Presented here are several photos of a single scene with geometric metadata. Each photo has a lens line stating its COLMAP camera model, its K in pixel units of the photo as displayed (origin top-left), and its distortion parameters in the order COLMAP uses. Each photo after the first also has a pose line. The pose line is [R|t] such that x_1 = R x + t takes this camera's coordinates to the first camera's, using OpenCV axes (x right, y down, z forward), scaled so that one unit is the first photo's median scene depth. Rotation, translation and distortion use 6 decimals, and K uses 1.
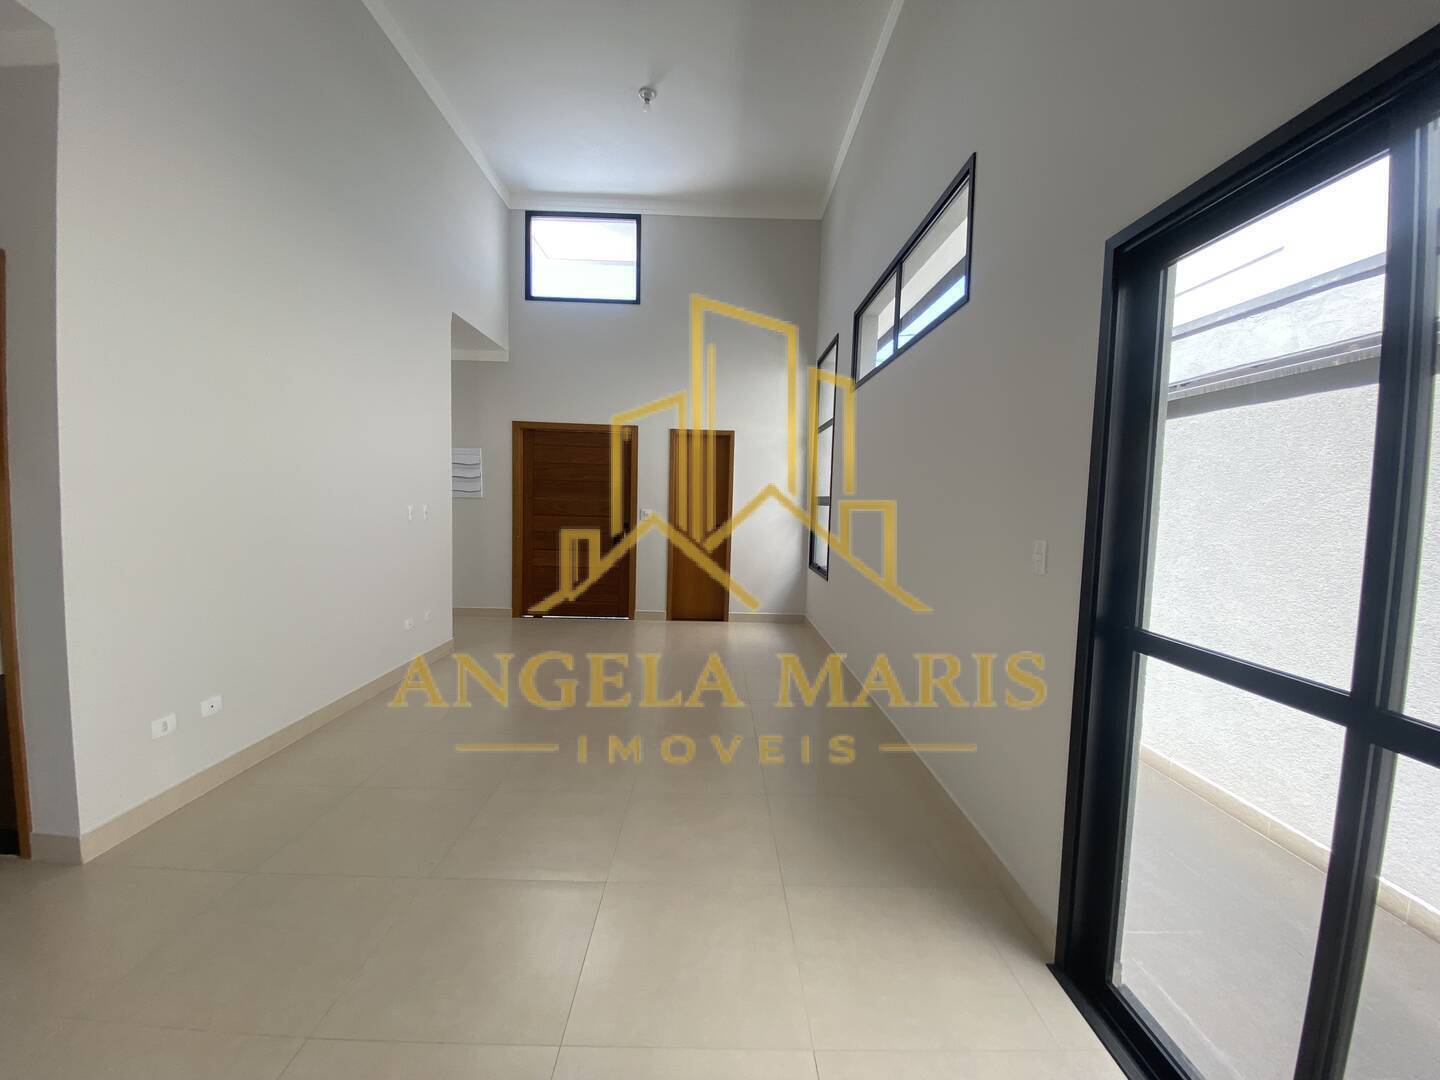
lens RADIAL K [[576.1, 0, 720.0], [0, 576.1, 540.0], [0, 0, 1]] dist [0.002658, 0.000125]
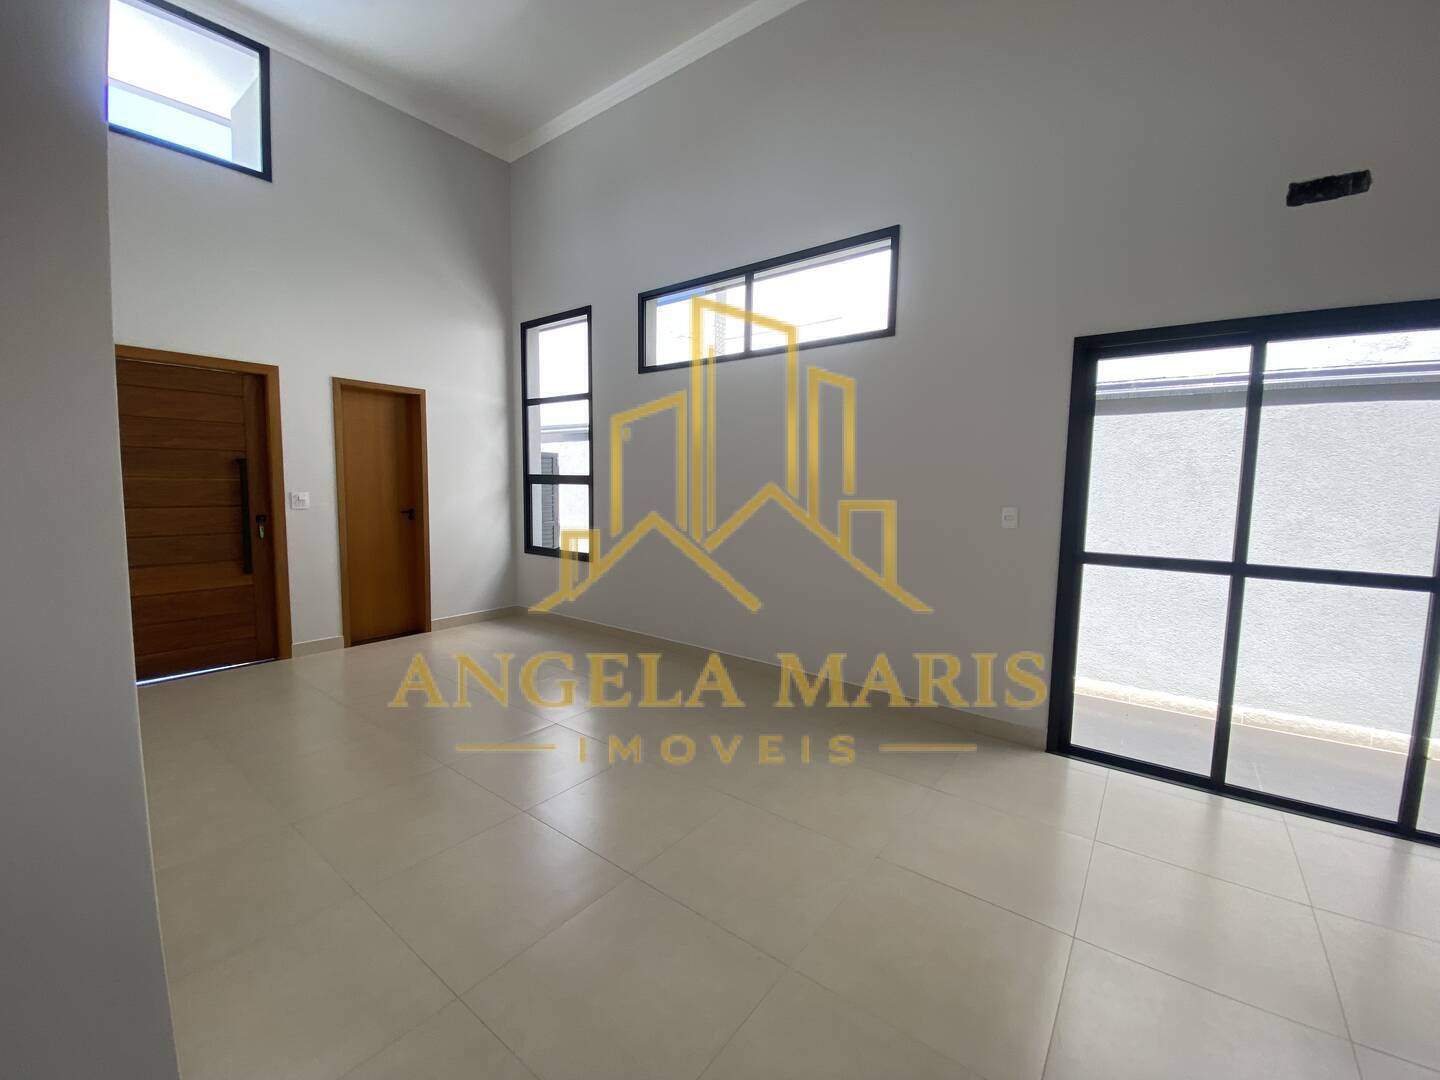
lens RADIAL K [[584.1, 0, 720.0], [0, 584.1, 540.0], [0, 0, 1]] dist [0.001006, -0.013819]
pose [[0.616958, -0.091744, 0.781630, -0.376342], [0.055437, 0.995781, 0.073122, -0.022926], [-0.785041, -0.001782, 0.619441, 0.188223]]
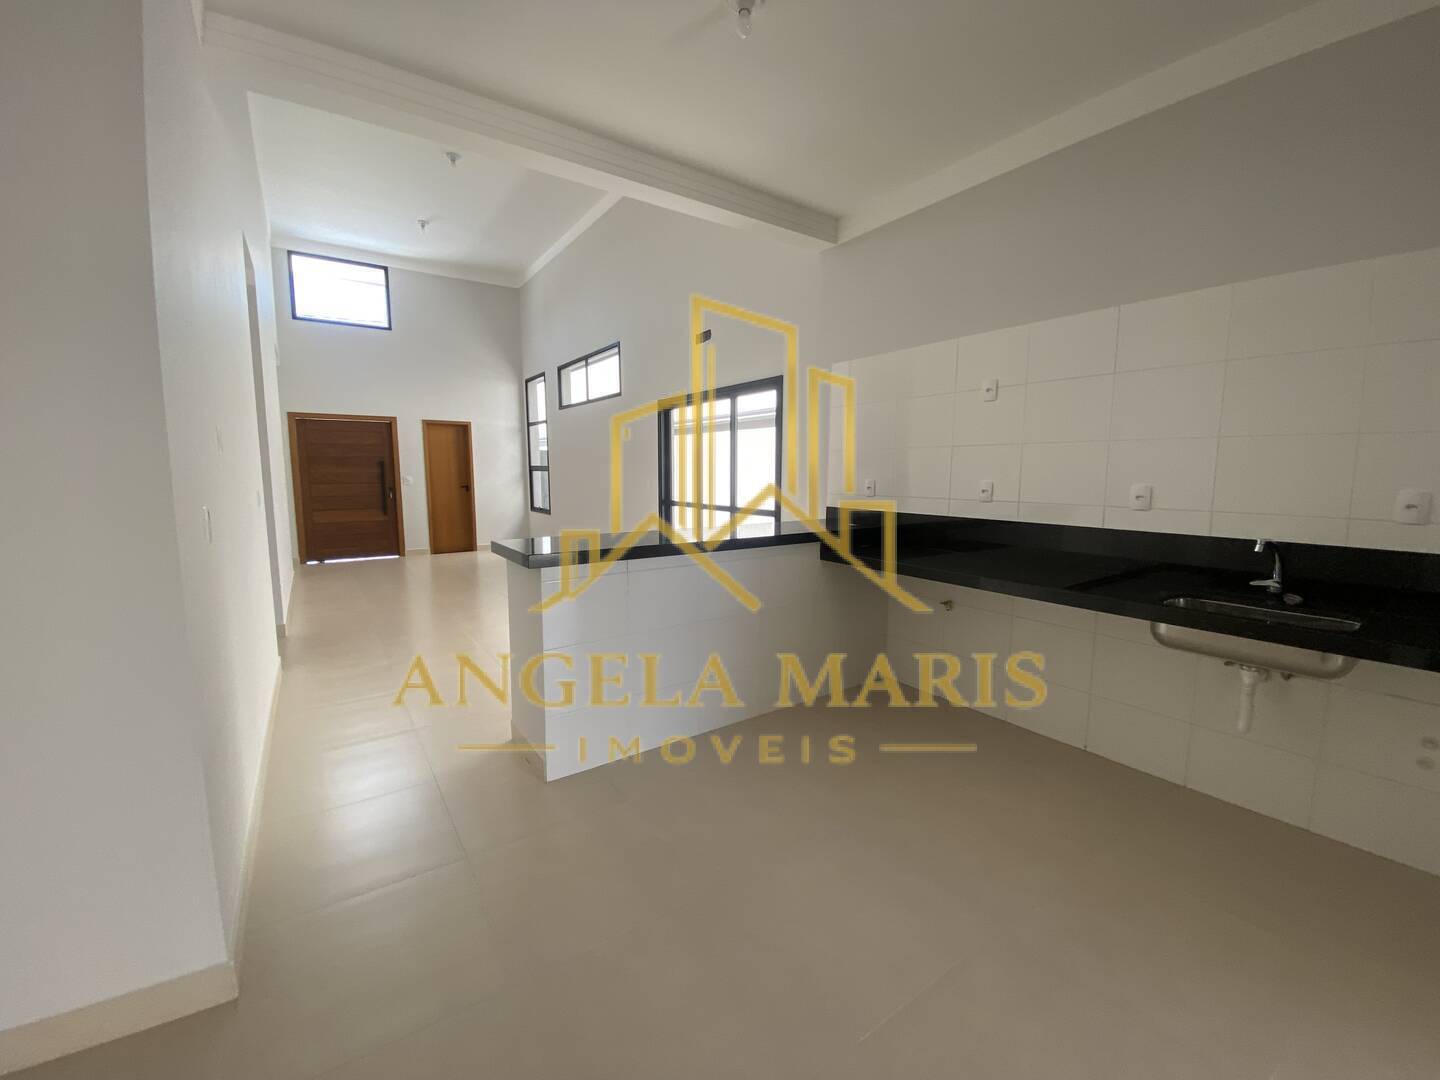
lens RADIAL K [[584.1, 0, 720.0], [0, 584.1, 540.0], [0, 0, 1]] dist [0.001006, -0.013819]
pose [[0.825584, -0.094874, 0.556247, -0.317205], [0.059677, 0.994916, 0.081121, 0.029623], [-0.561115, -0.033777, 0.827048, -0.638392]]
